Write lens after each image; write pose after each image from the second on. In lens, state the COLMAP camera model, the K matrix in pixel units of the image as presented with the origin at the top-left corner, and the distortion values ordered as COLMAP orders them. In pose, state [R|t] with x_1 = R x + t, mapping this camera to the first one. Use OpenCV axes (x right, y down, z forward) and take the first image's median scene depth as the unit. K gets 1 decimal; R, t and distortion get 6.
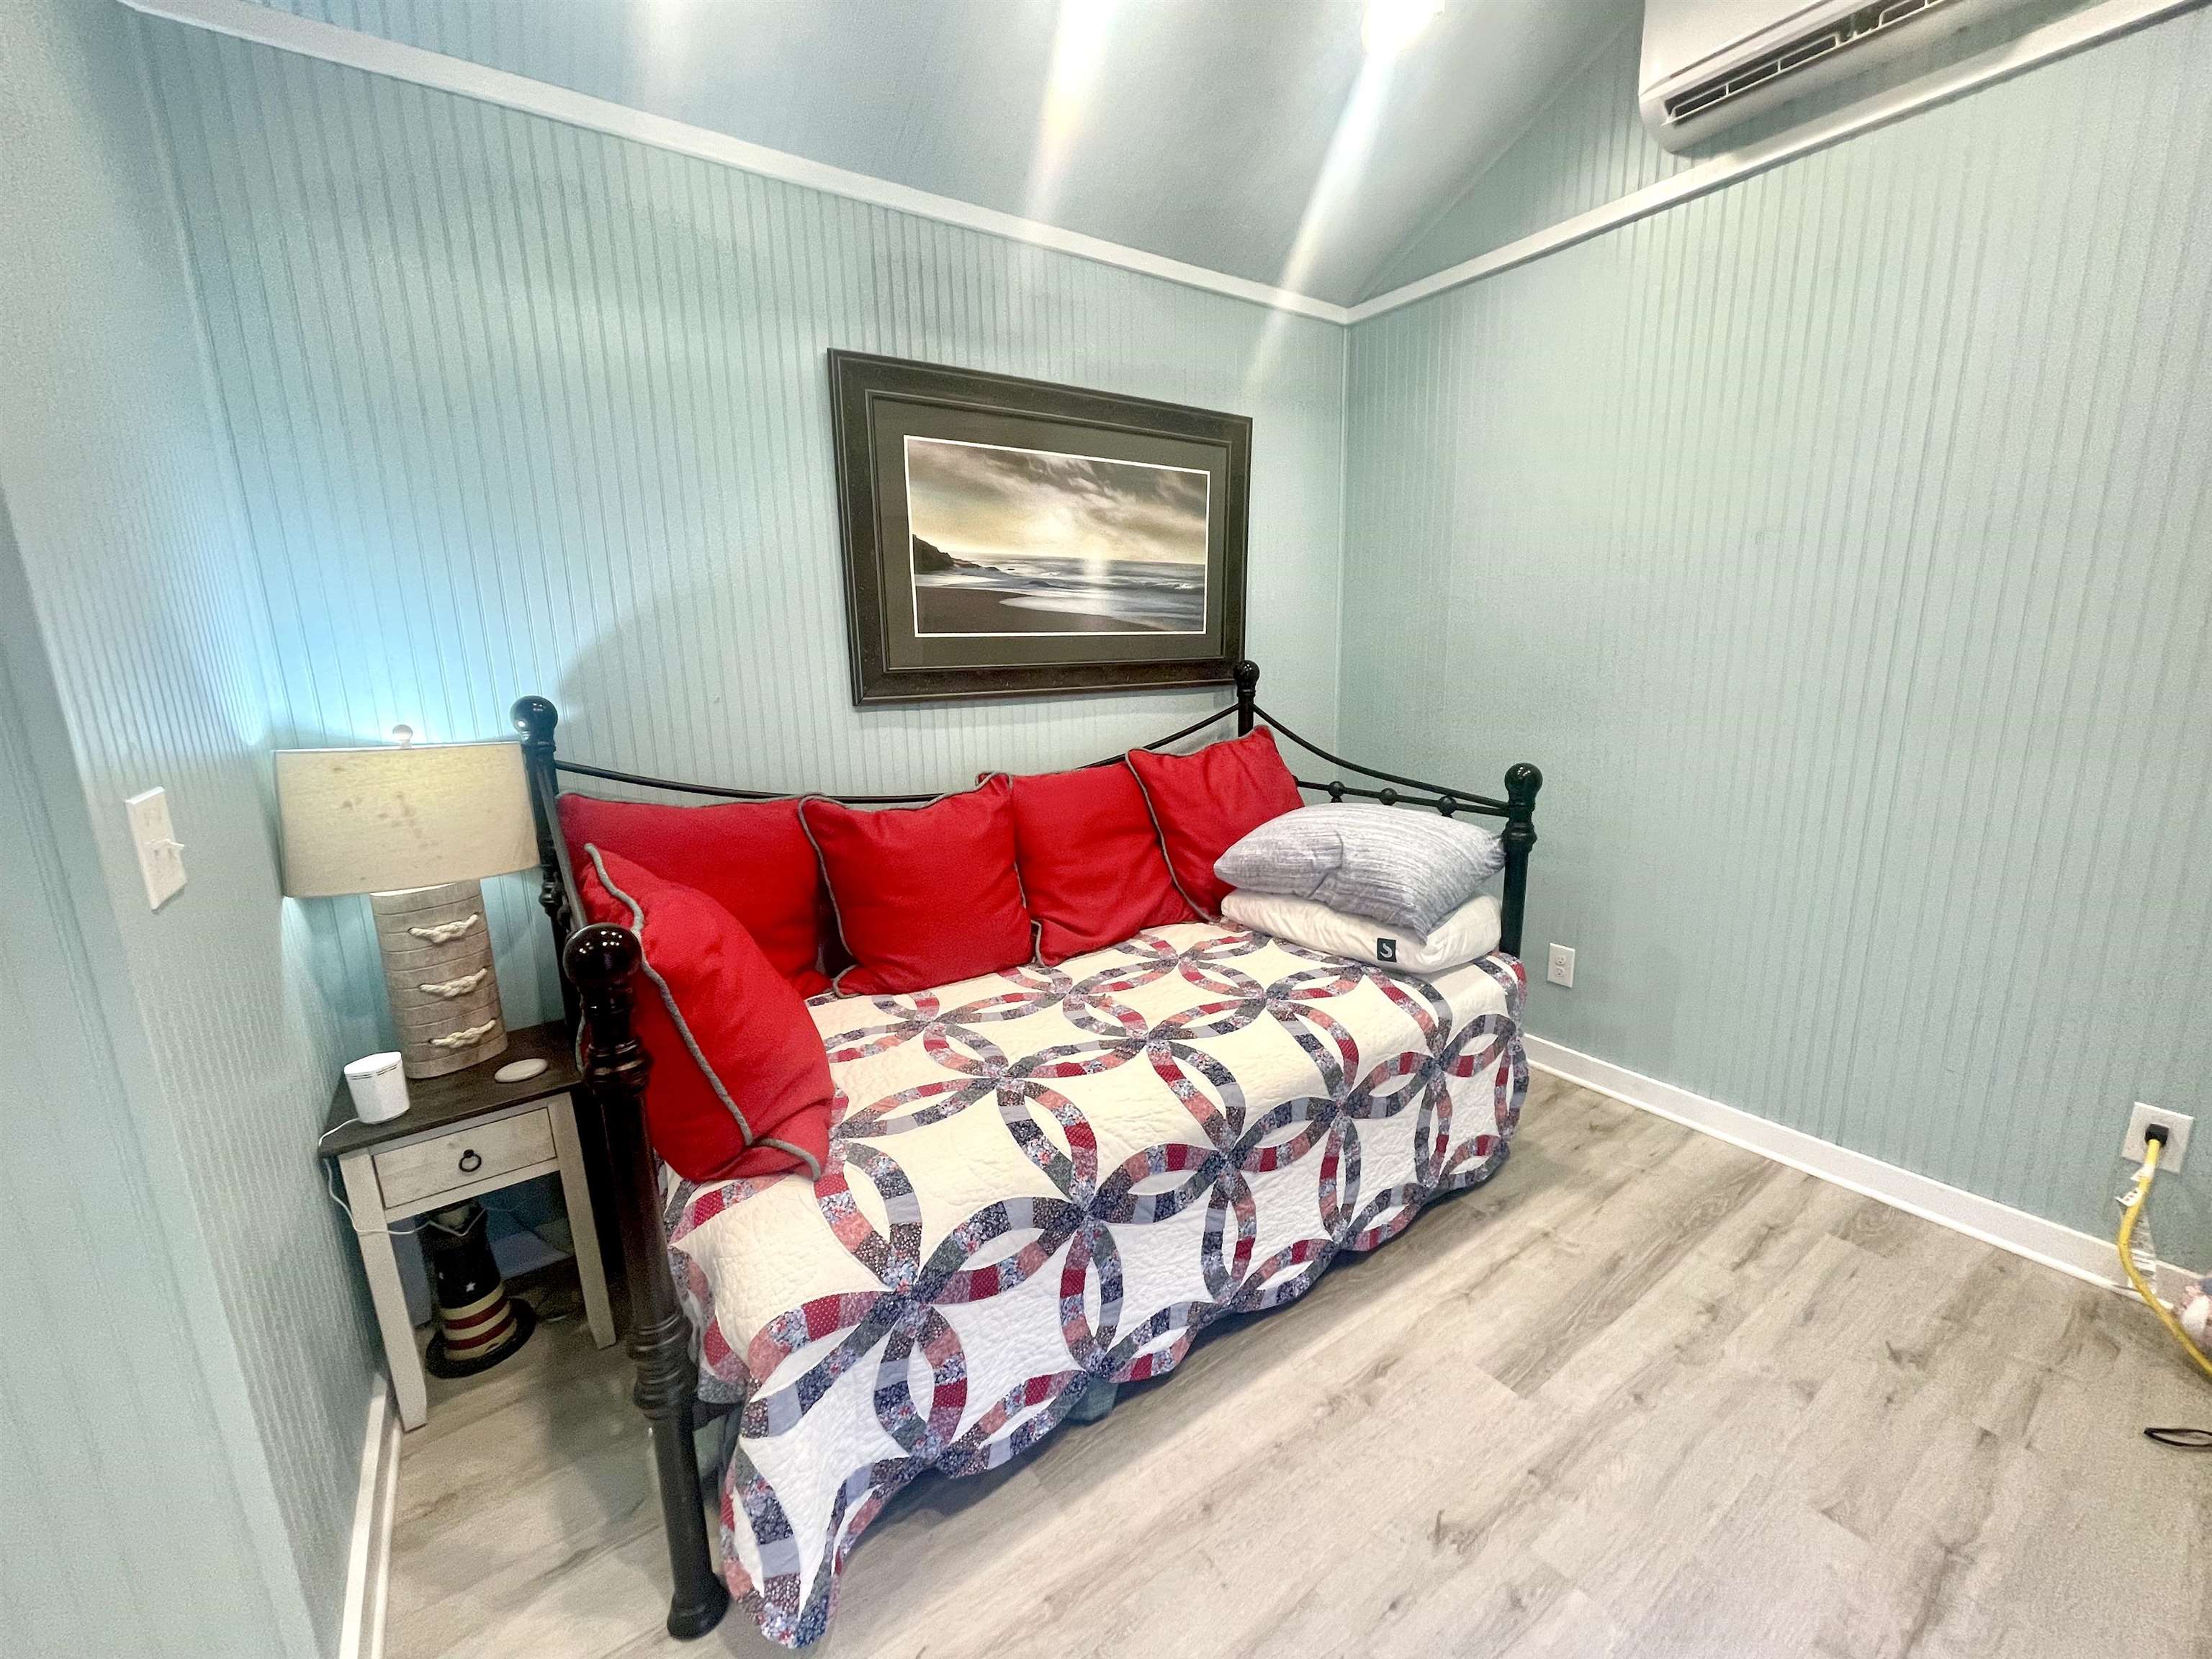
lens RADIAL K [[881.2, 0, 1119.9], [0, 881.2, 833.6], [0, 0, 1]] dist [0.001326, -0.001597]
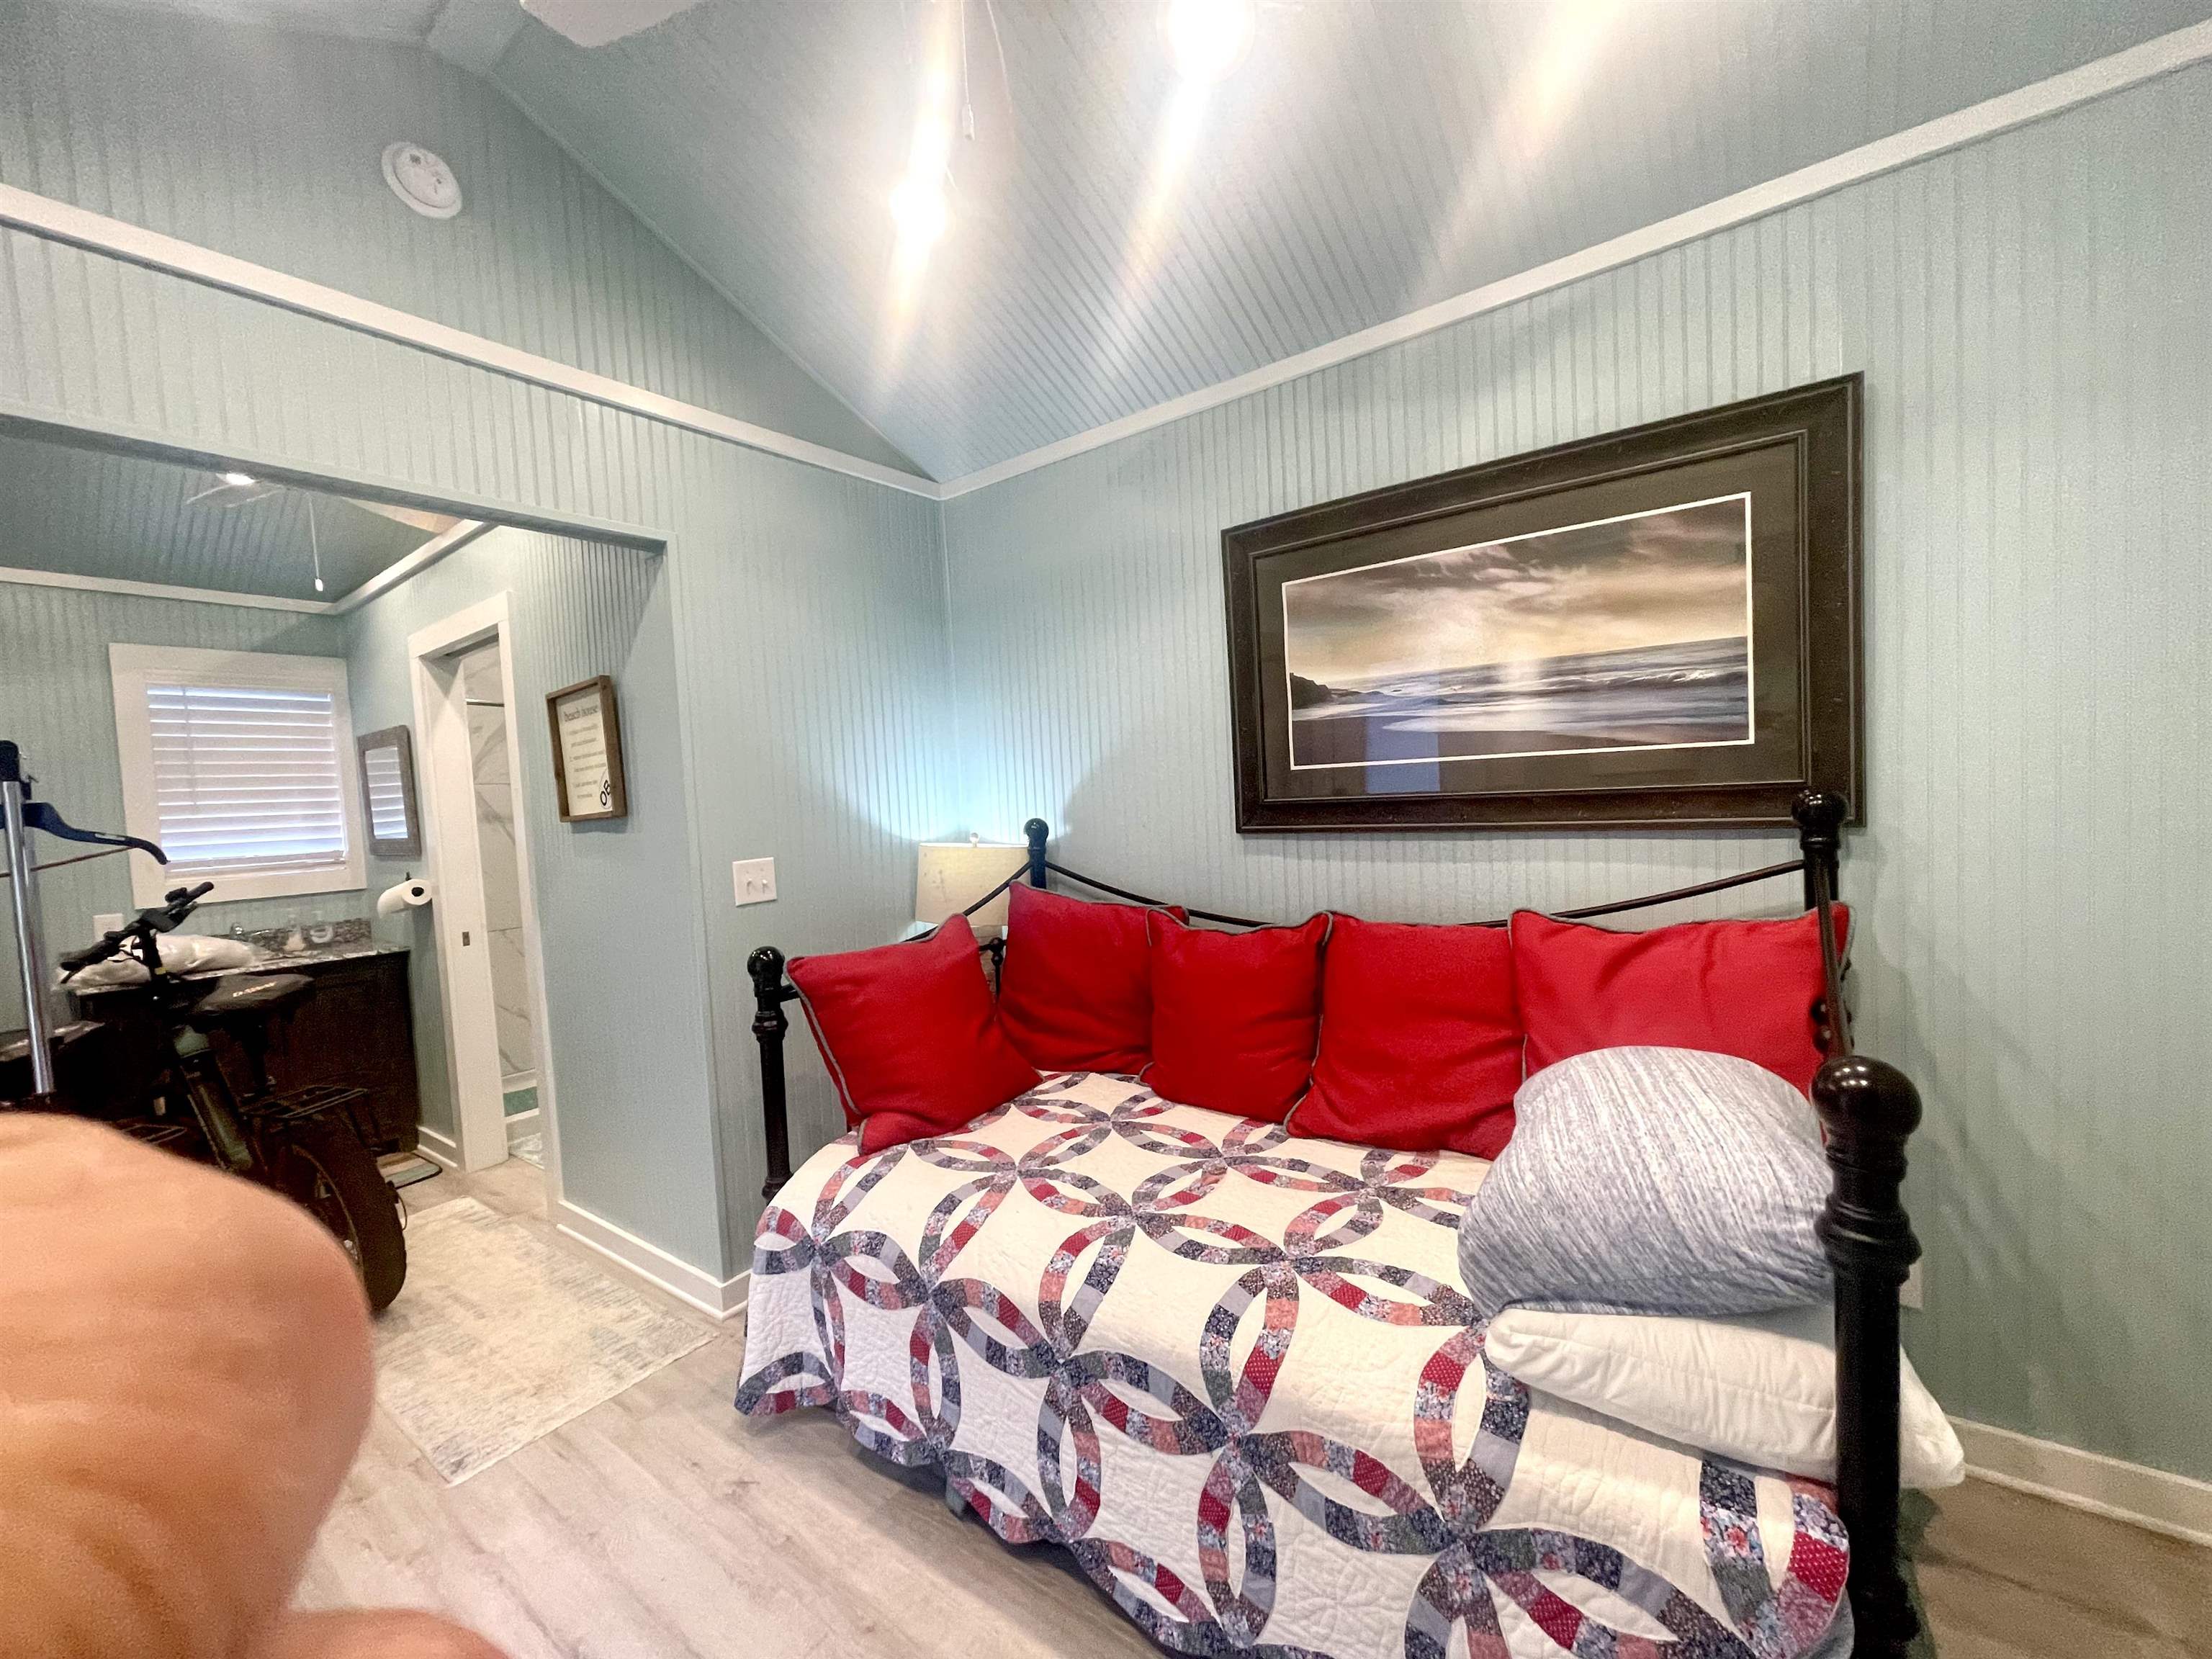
lens RADIAL K [[881.2, 0, 1073.2], [0, 881.2, 827.5], [0, 0, 1]] dist [0.001326, -0.001597]
pose [[0.308776, 0.049564, -0.949843, 0.770657], [-0.150958, 0.988537, 0.002509, -0.141467], [0.939079, 0.142611, 0.312719, 0.529173]]
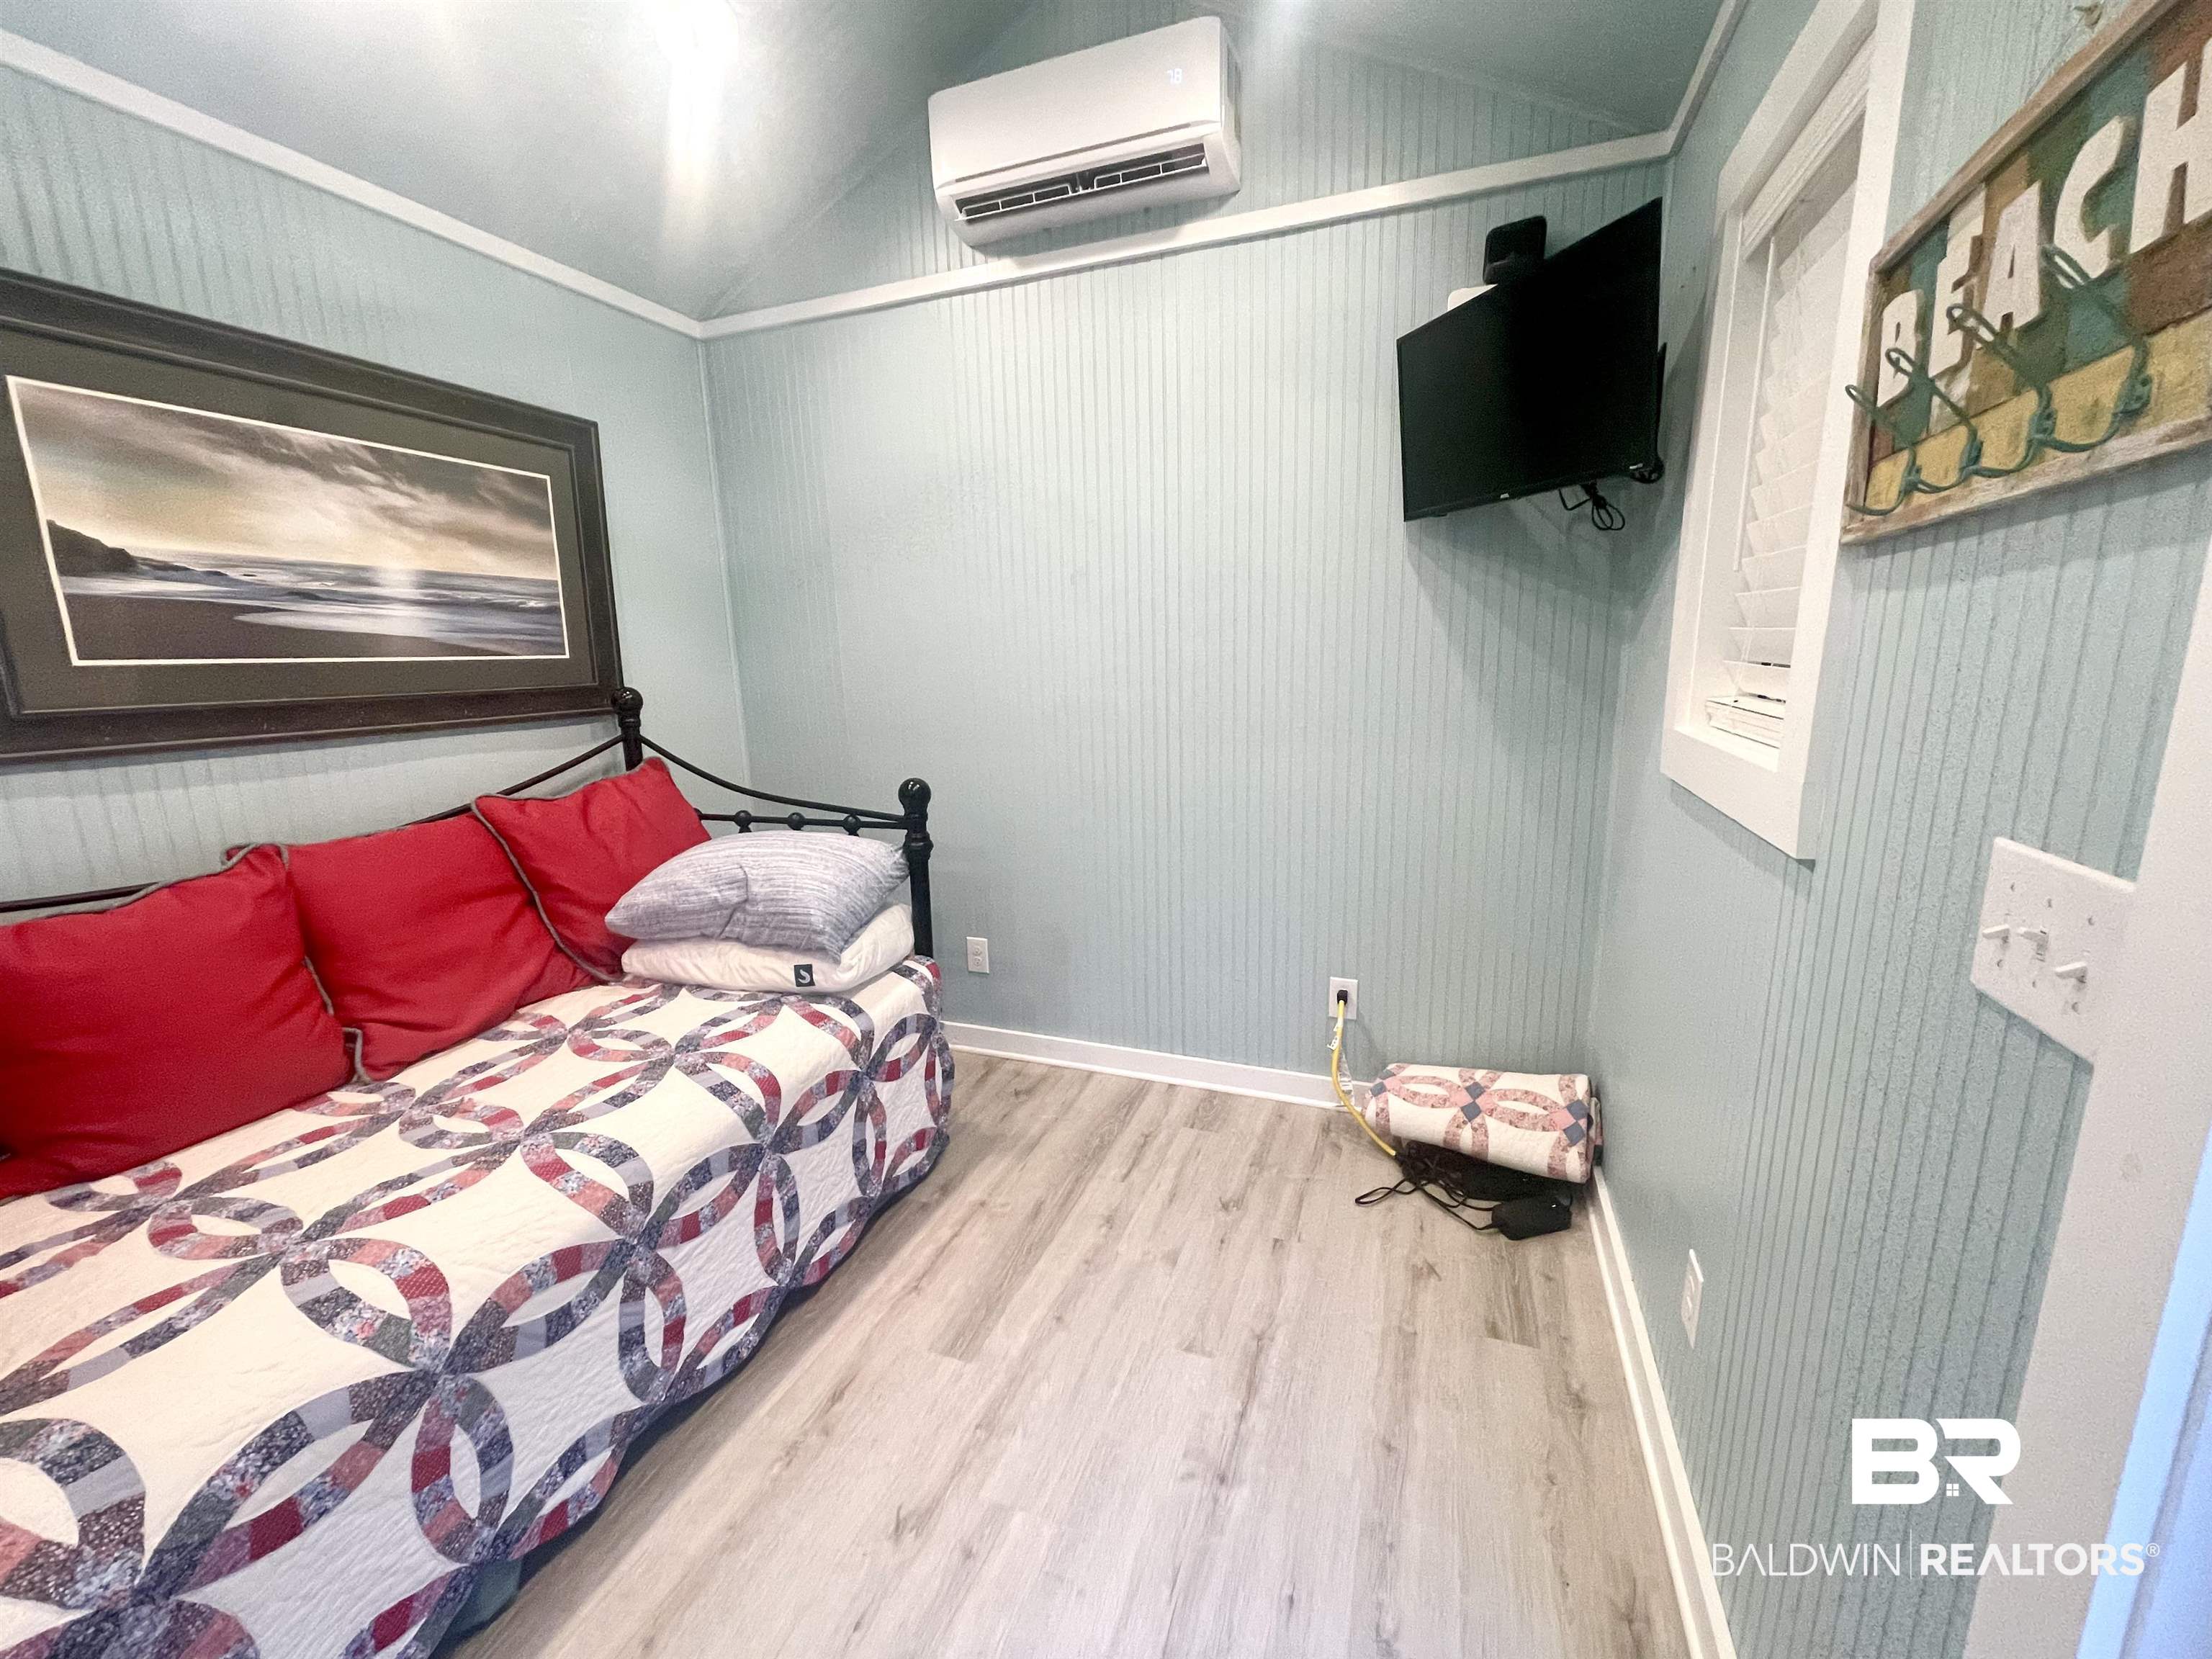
lens RADIAL K [[881.2, 0, 1104.9], [0, 881.2, 831.4], [0, 0, 1]] dist [0.001326, -0.001597]
pose [[0.830793, -0.110686, 0.545465, 0.060552], [0.122796, 0.992328, 0.014334, -0.002330], [-0.542867, 0.055073, 0.838011, -0.029957]]
